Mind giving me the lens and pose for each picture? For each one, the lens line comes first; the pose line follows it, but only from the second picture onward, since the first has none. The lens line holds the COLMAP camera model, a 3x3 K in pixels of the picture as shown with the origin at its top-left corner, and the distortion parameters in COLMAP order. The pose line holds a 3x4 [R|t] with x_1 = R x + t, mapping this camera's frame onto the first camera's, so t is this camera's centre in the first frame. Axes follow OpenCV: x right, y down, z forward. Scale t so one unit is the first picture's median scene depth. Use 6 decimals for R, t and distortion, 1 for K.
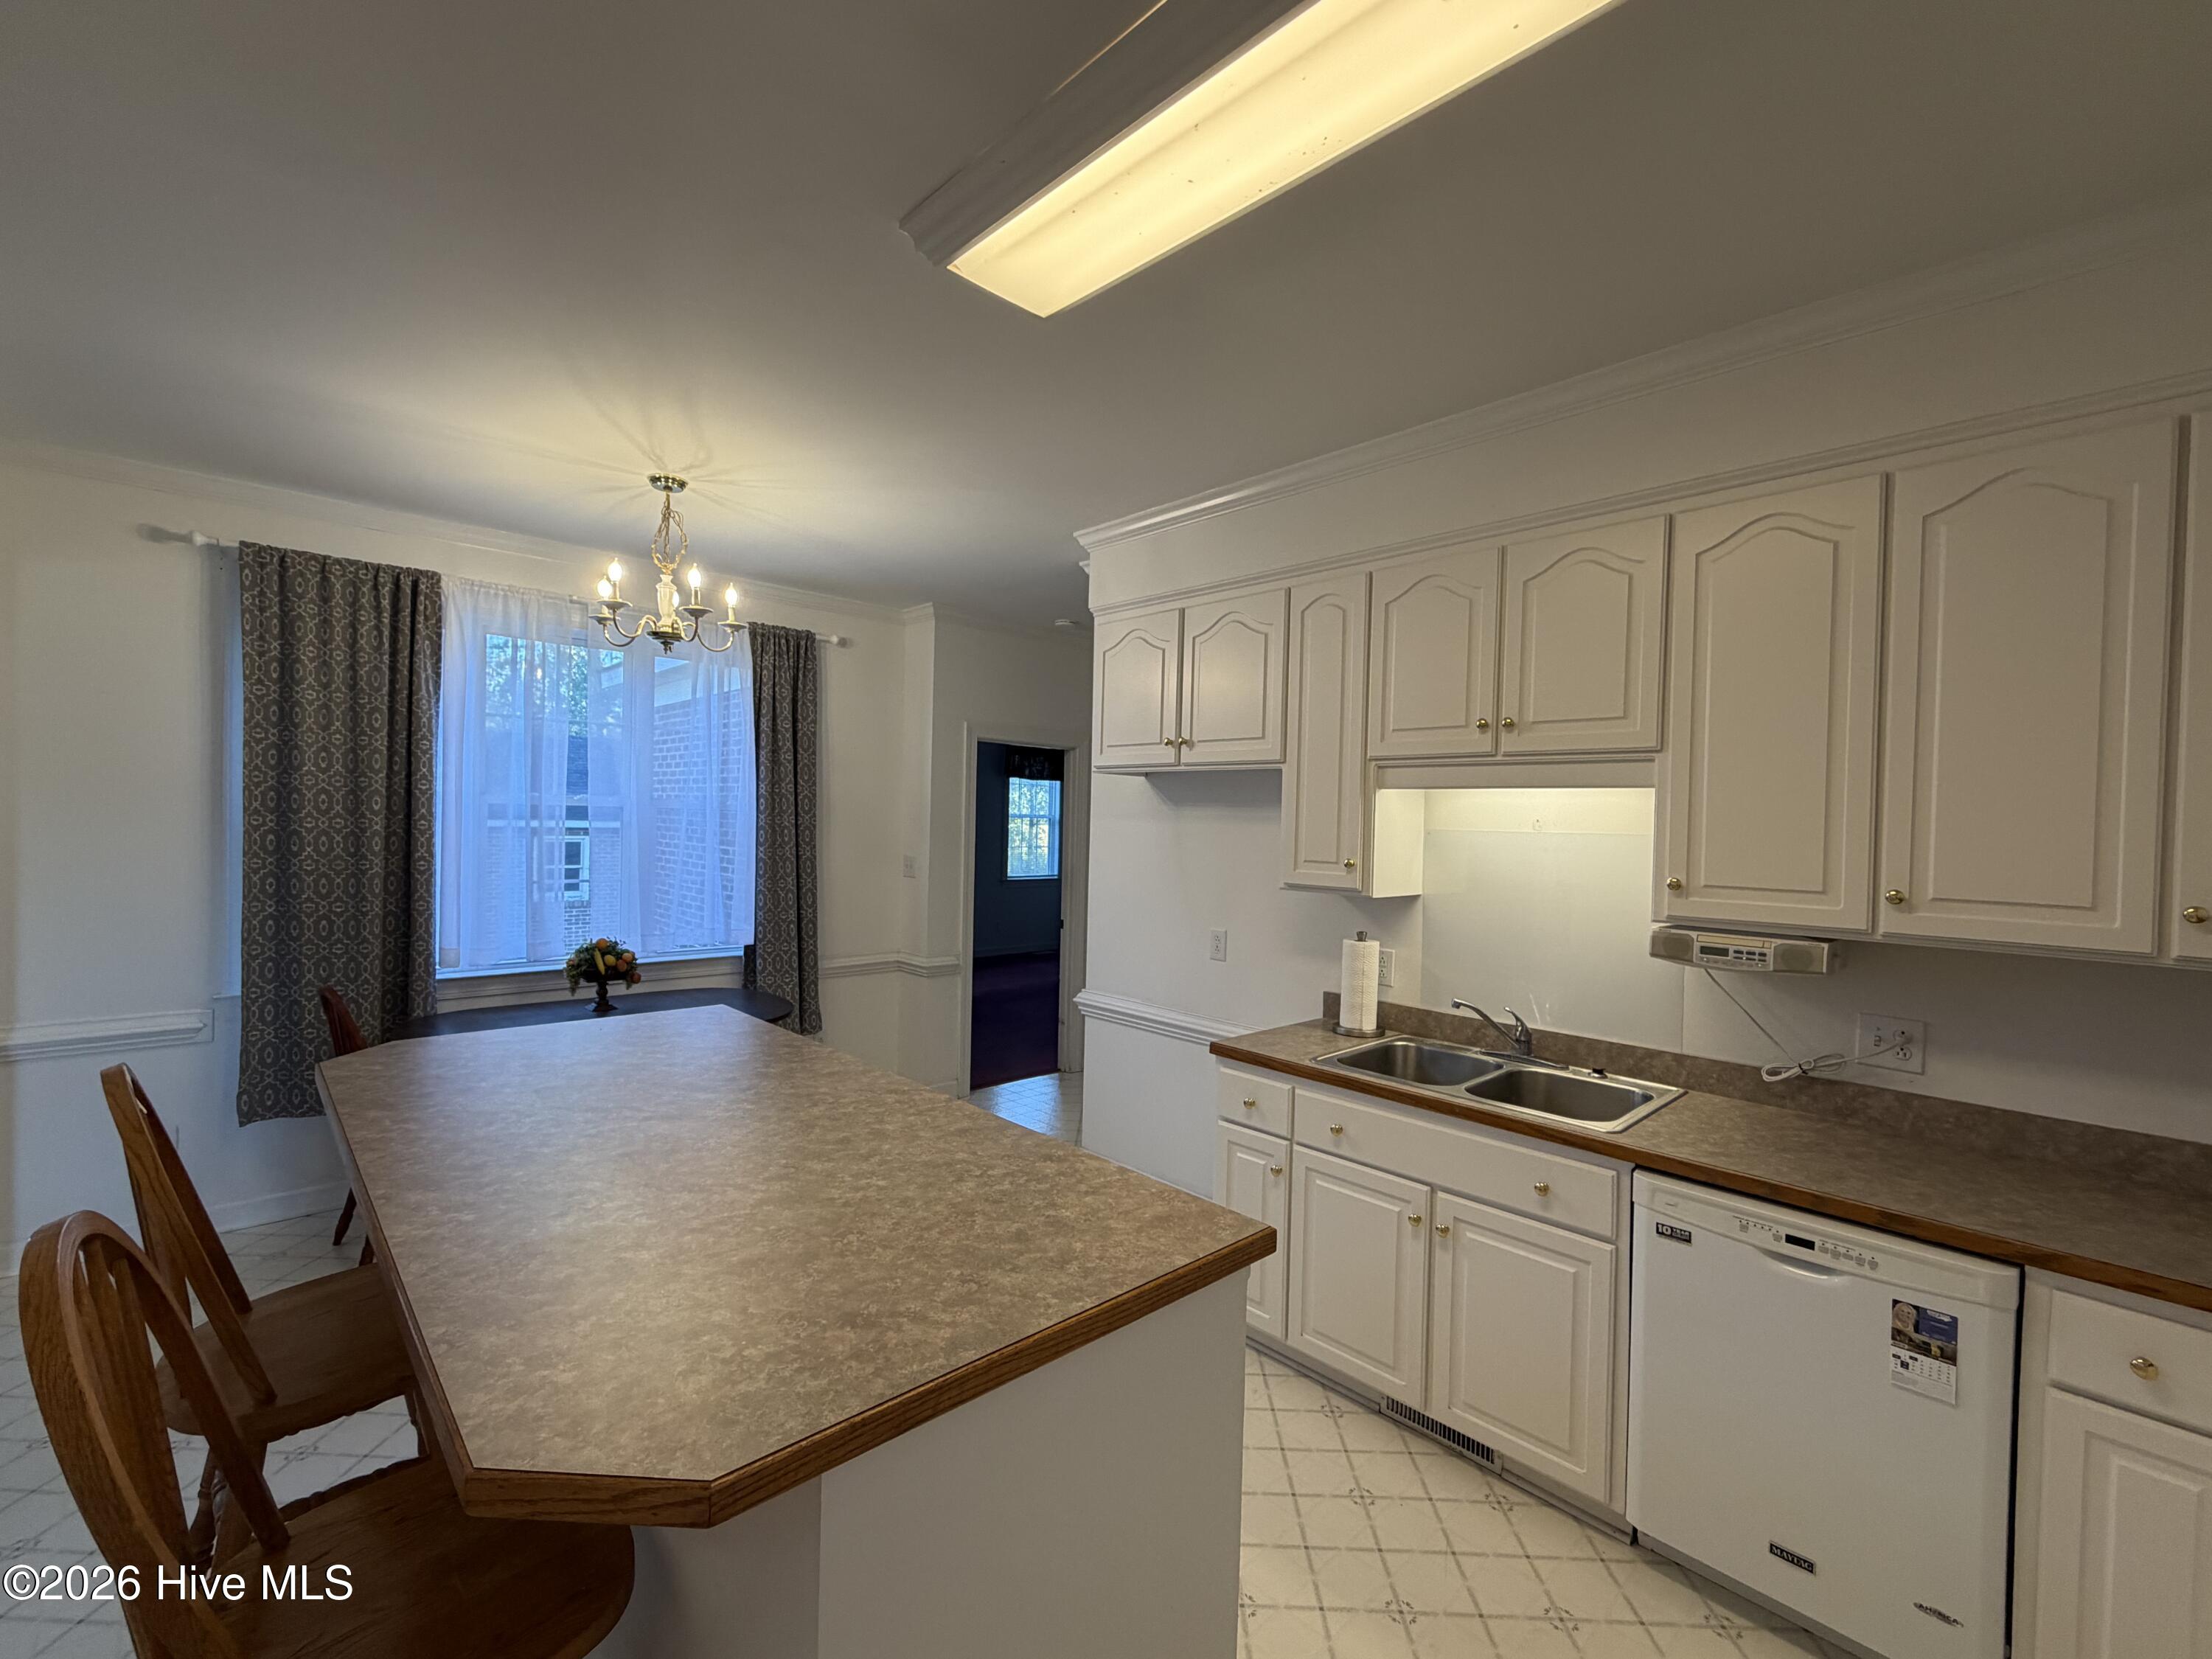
lens RADIAL K [[957.2, 0, 1096.9], [0, 957.2, 835.7], [0, 0, 1]] dist [-0.000950, -0.000063]
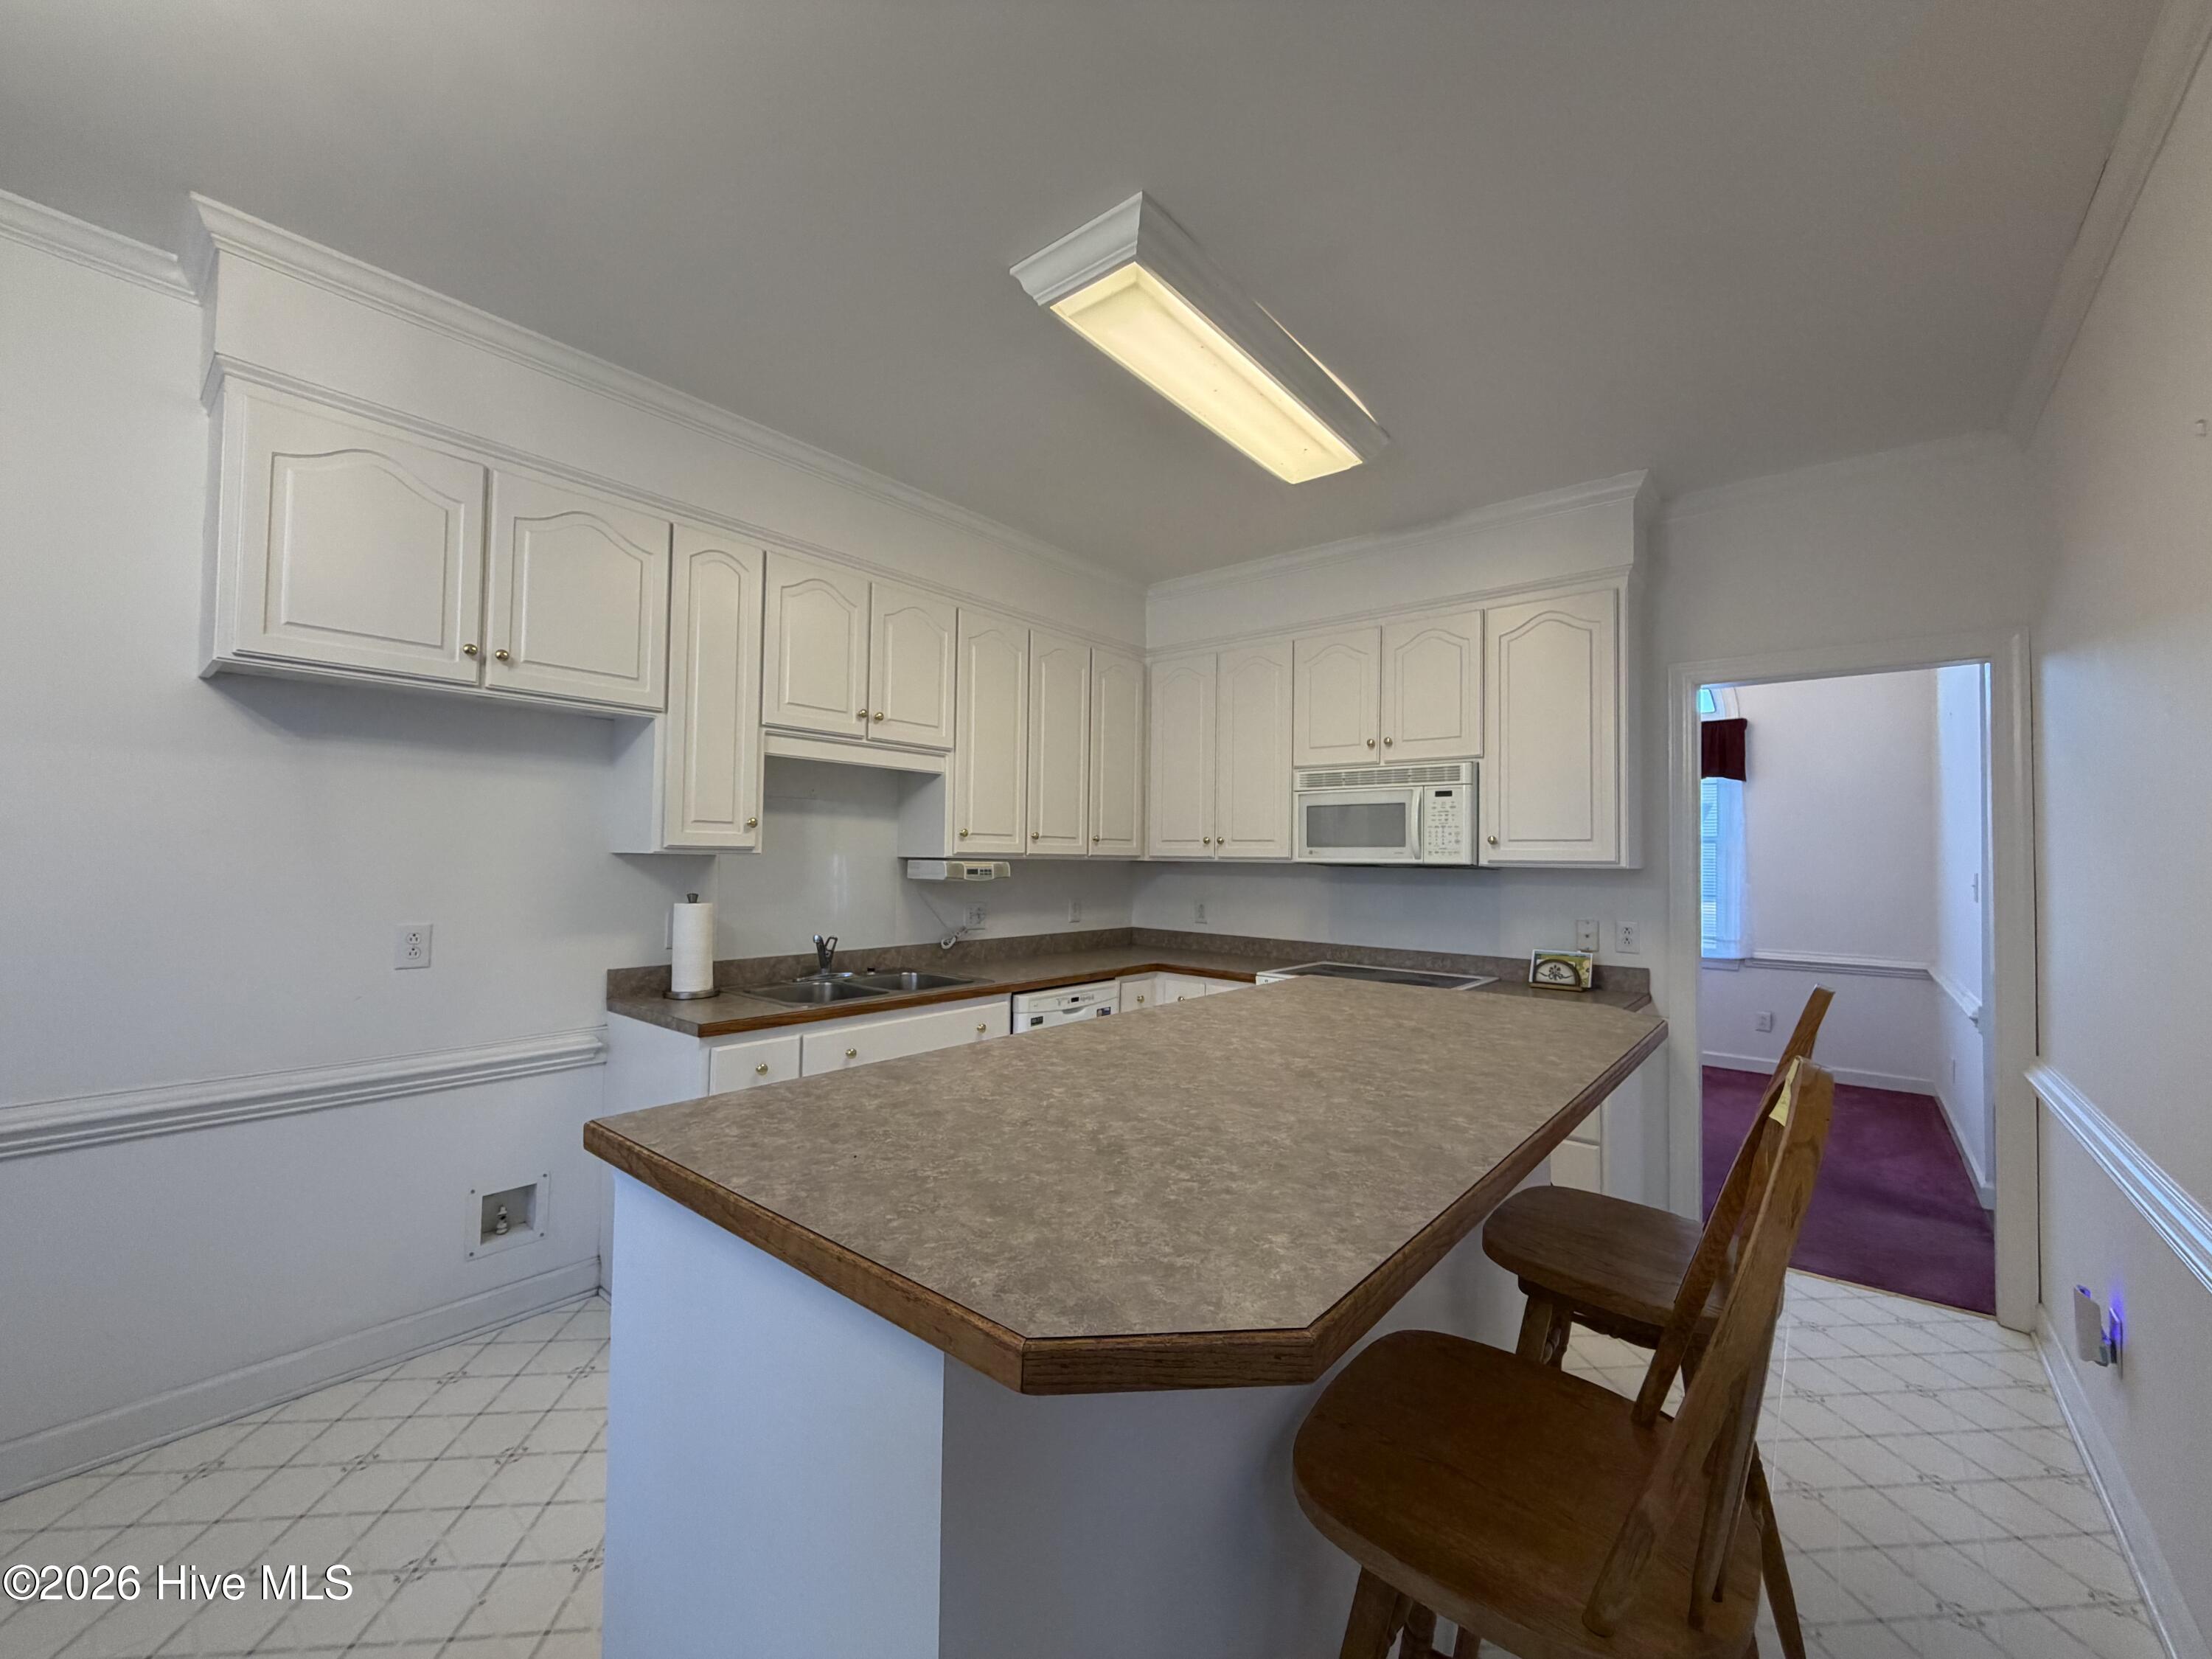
lens RADIAL K [[872.2, 0, 1094.3], [0, 872.2, 835.2], [0, 0, 1]] dist [-0.002563, -0.000010]
pose [[-0.124446, -0.004527, 0.992216, -0.725787], [-0.011451, 0.999930, 0.003126, 0.096169], [-0.992160, -0.010973, -0.124489, 1.126697]]
